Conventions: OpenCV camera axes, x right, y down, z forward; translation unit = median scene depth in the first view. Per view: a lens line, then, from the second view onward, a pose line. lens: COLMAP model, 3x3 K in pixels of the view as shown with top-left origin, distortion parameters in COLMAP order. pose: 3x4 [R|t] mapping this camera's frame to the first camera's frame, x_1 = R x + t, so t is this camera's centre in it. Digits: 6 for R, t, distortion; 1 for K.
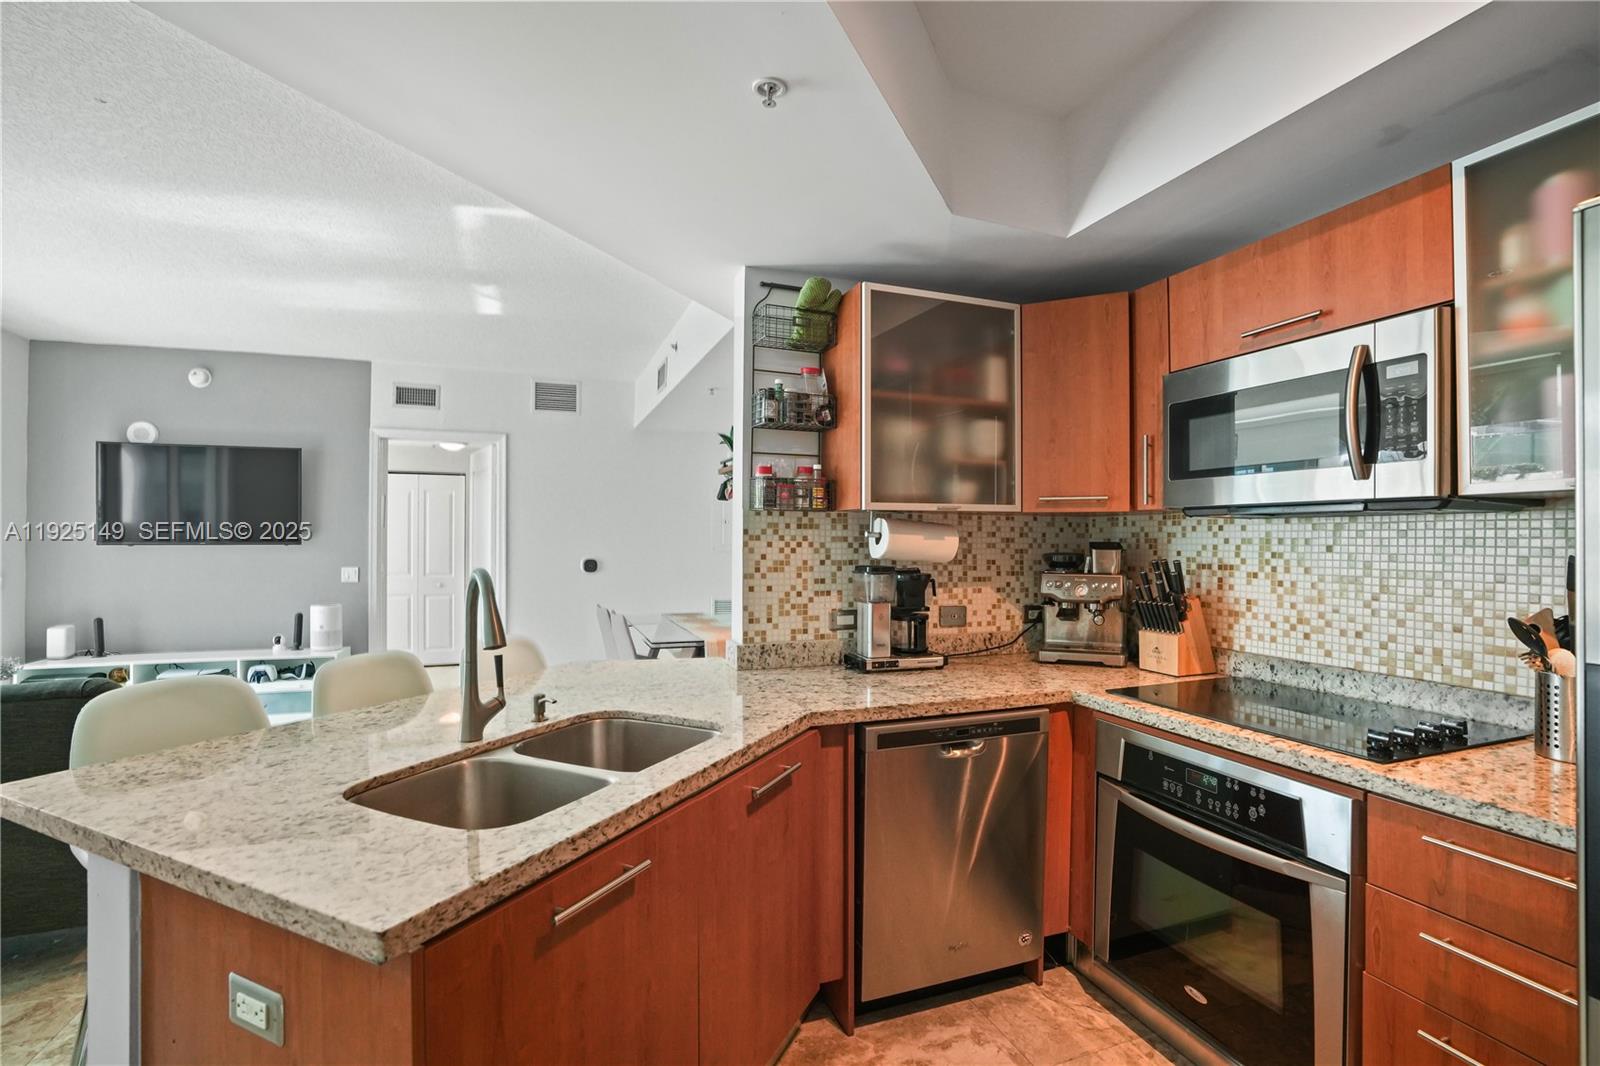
lens RADIAL K [[752.2, 0, 800.0], [0, 752.2, 533.0], [0, 0, 1]] dist [-0.071565, 0.035014]
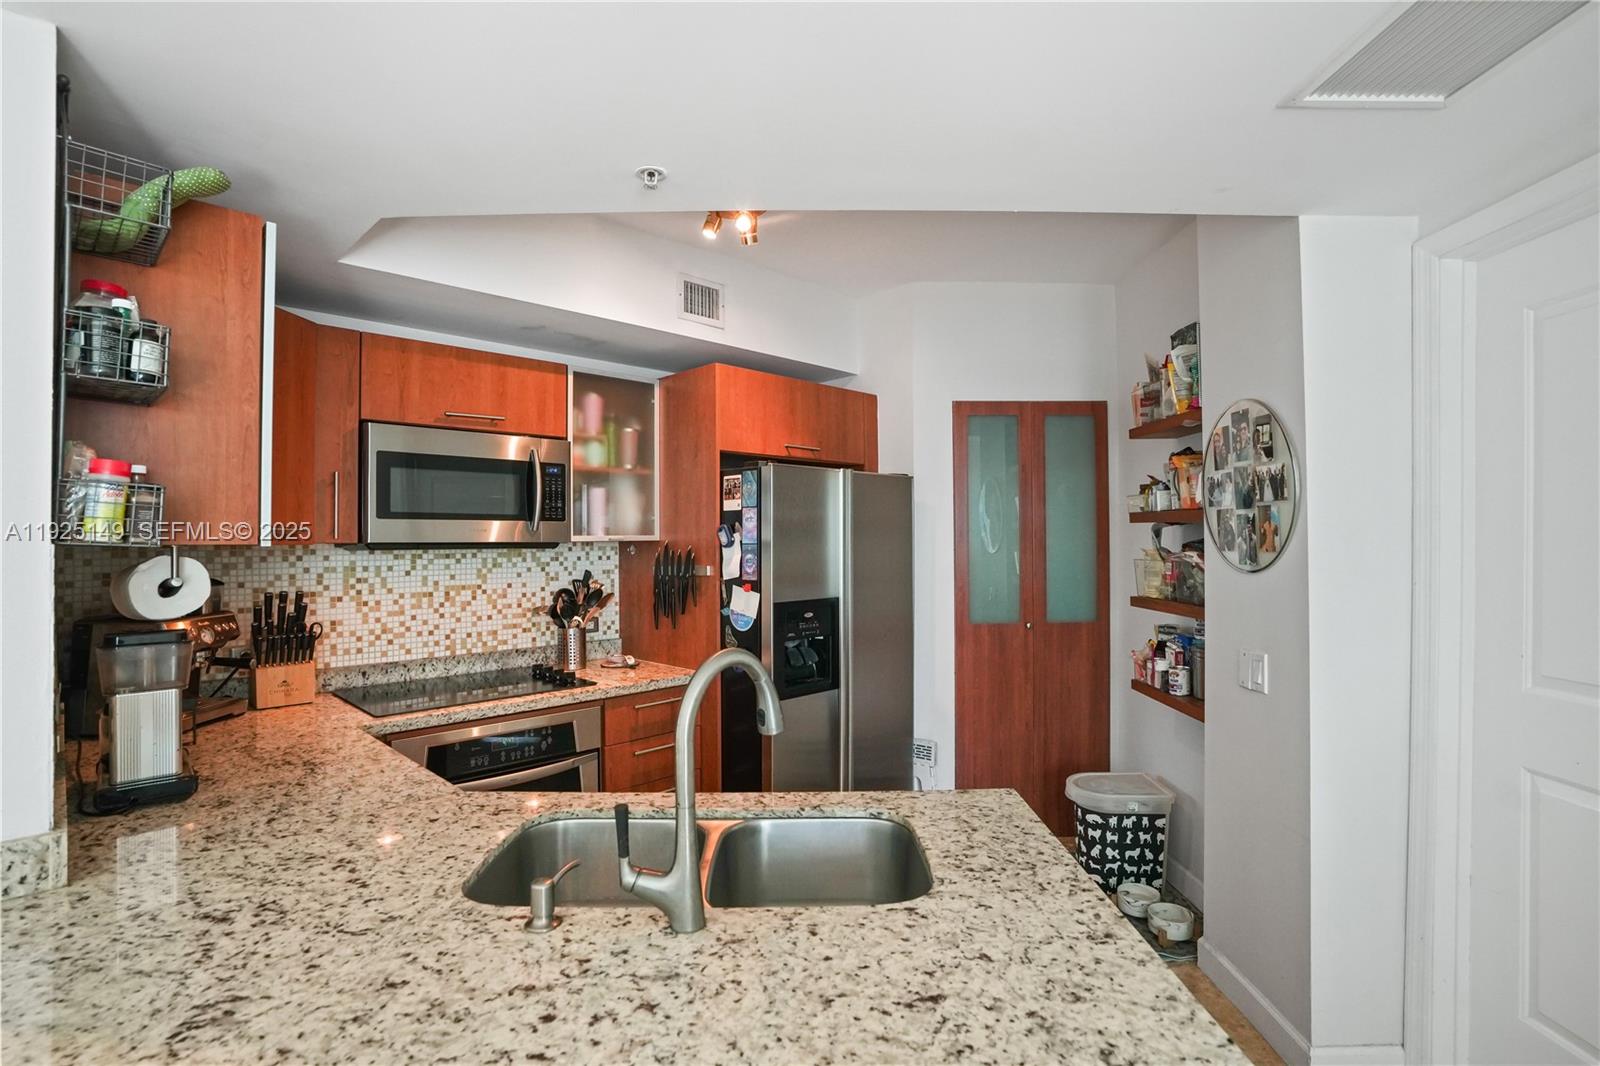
lens RADIAL K [[788.2, 0, 800.0], [0, 788.2, 533.0], [0, 0, 1]] dist [-0.000408, -0.000048]
pose [[-0.423491, 0.004536, 0.905889, -0.856281], [-0.006305, 0.999948, -0.007955, -0.043427], [-0.905878, -0.009081, -0.423440, 0.926226]]
